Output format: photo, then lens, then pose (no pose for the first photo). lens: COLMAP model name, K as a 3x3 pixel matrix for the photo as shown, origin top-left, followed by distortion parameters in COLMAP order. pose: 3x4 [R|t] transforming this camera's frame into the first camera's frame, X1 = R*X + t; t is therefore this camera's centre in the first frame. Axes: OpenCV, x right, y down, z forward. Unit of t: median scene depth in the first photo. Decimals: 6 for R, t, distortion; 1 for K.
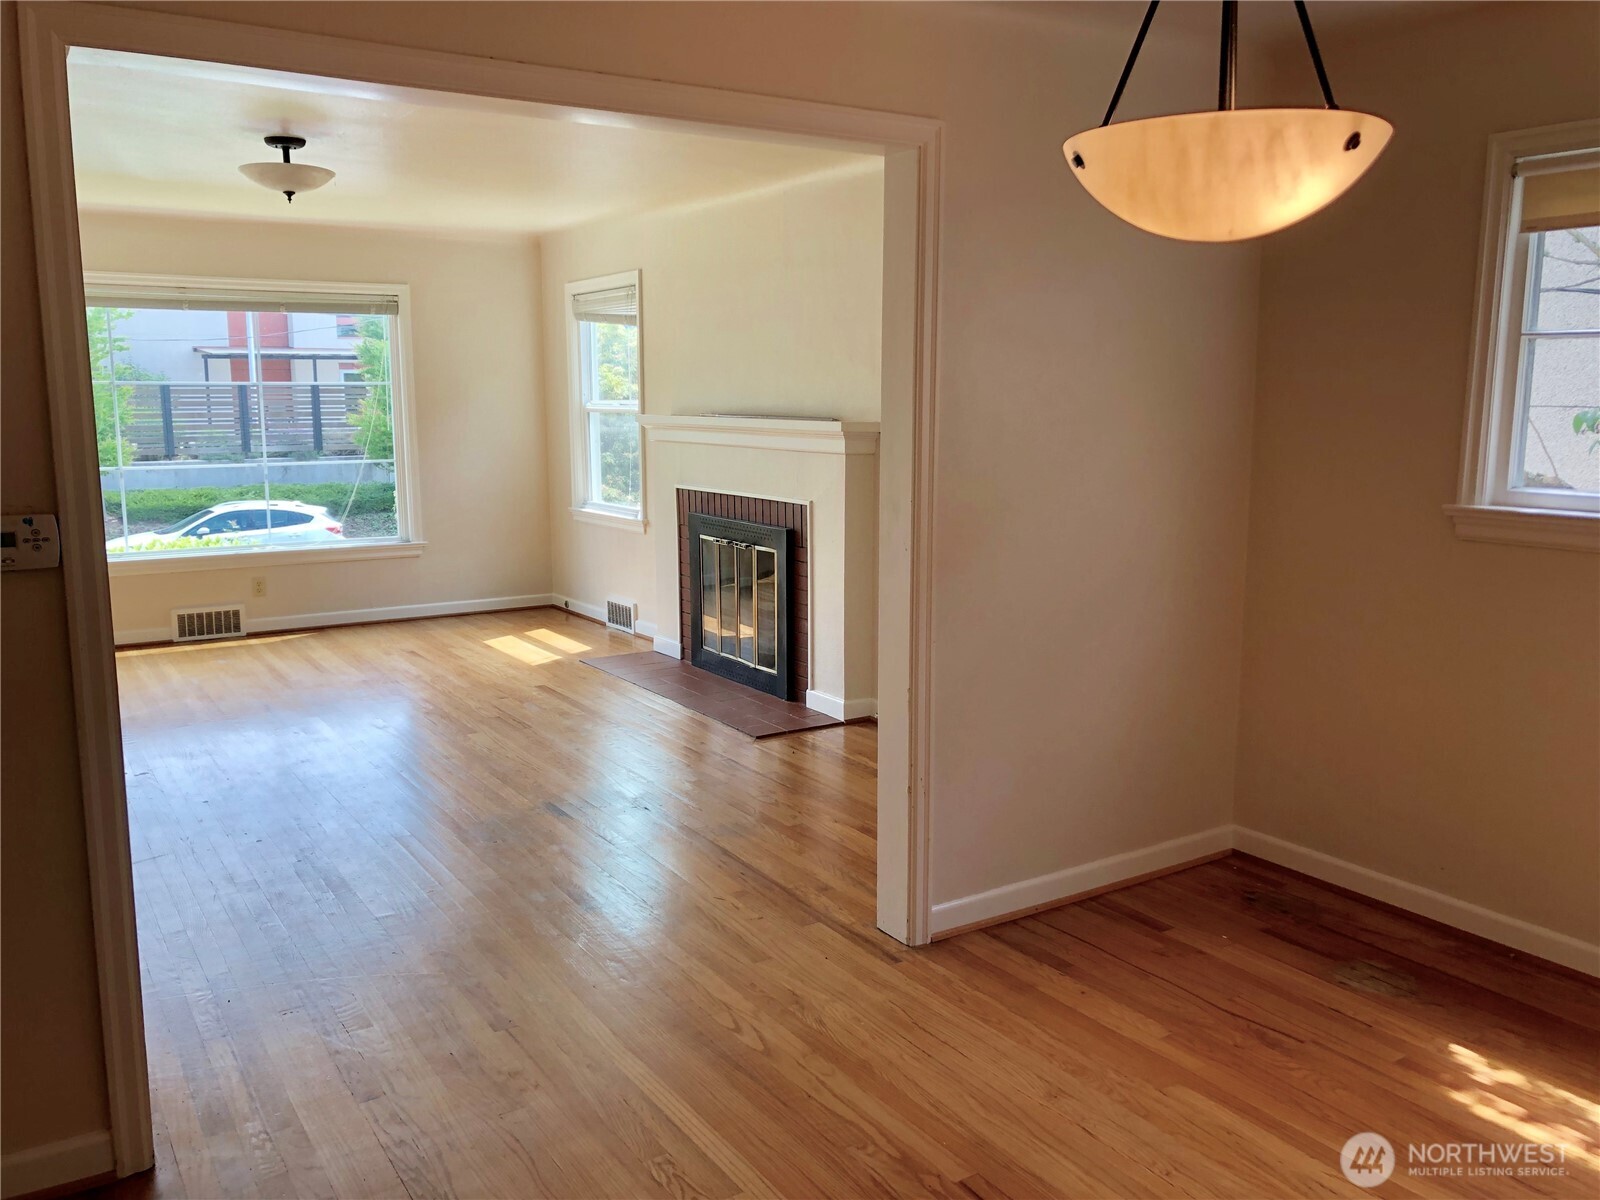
lens RADIAL K [[1309.1, 0, 799.0], [0, 1309.1, 587.1], [0, 0, 1]] dist [0.016584, -0.008417]
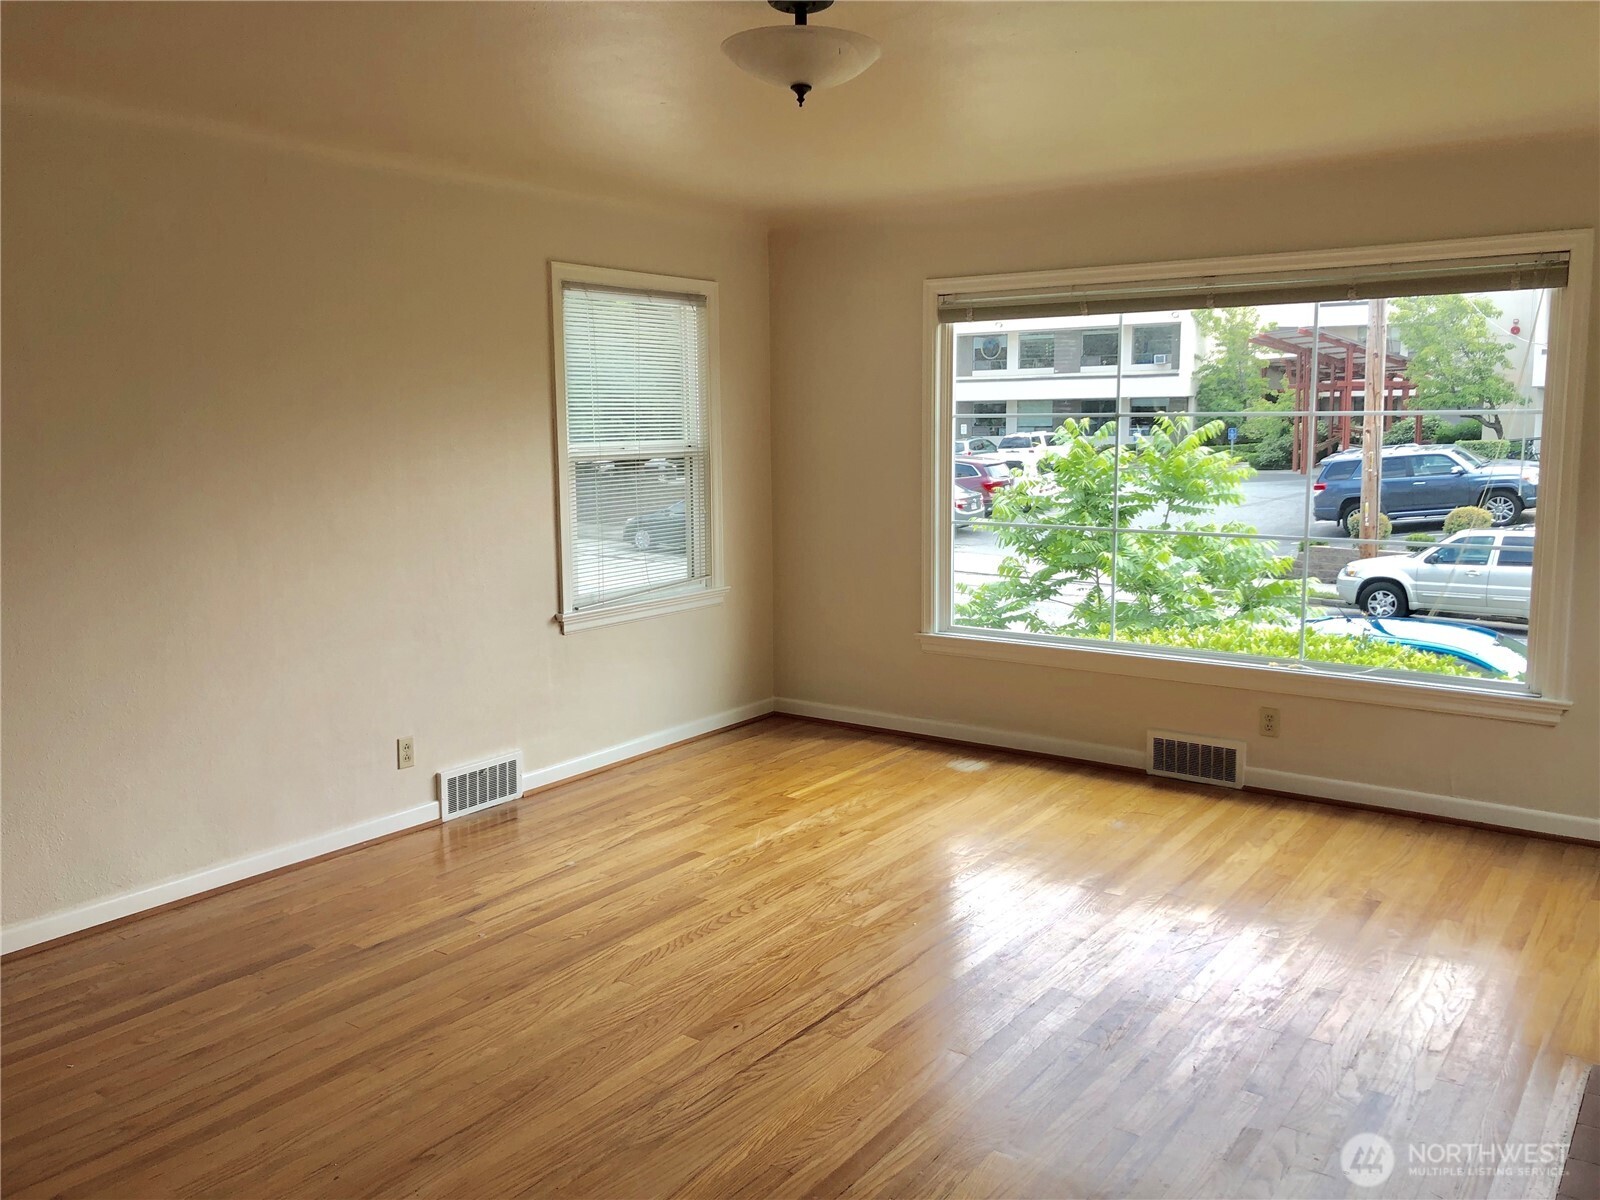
lens RADIAL K [[1309.1, 0, 799.0], [0, 1309.1, 587.1], [0, 0, 1]] dist [0.016584, -0.008417]
pose [[0.371744, 0.122275, -0.920247, 0.099498], [-0.135357, 0.987833, 0.076576, -0.086087], [0.918414, 0.096095, 0.383772, 0.527421]]
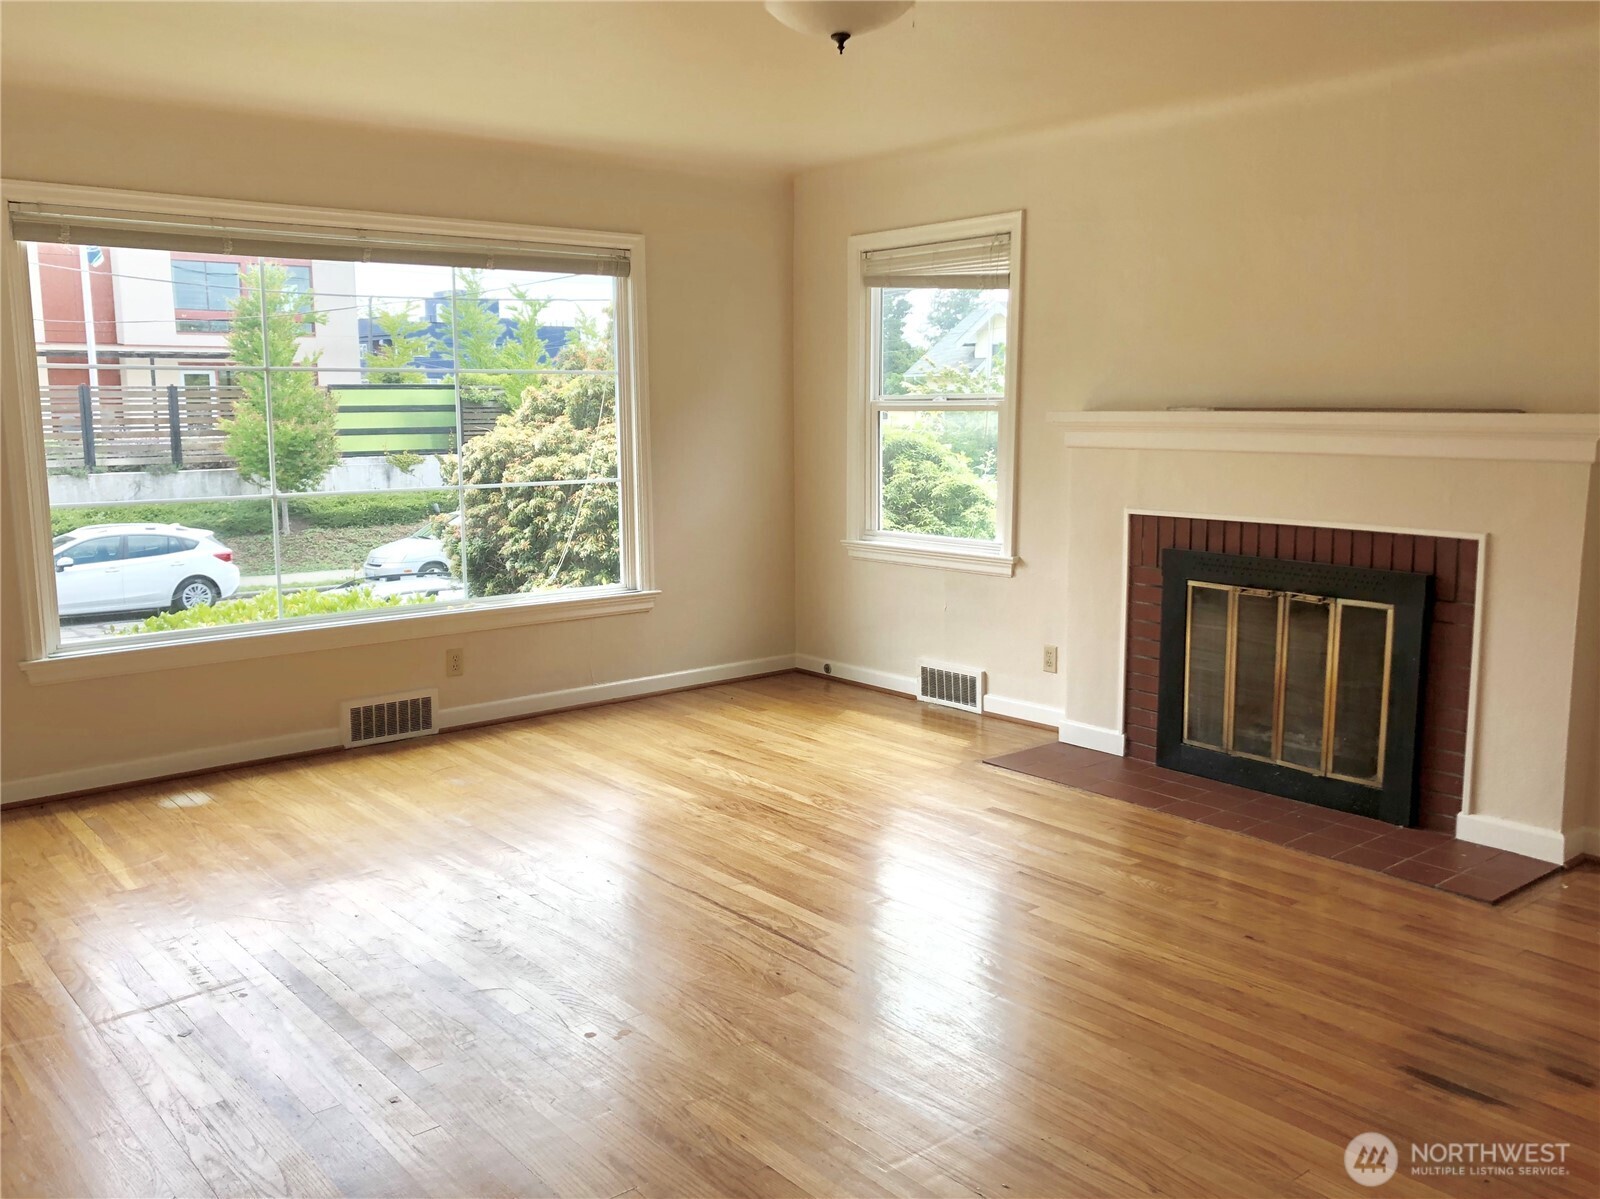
lens RADIAL K [[1368.8, 0, 796.0], [0, 1368.8, 584.4], [0, 0, 1]] dist [0.054990, -0.000126]
pose [[0.992827, -0.020116, 0.117858, -0.318302], [0.021521, 0.999712, -0.010664, -0.030155], [-0.117610, 0.013124, 0.992973, 0.252489]]
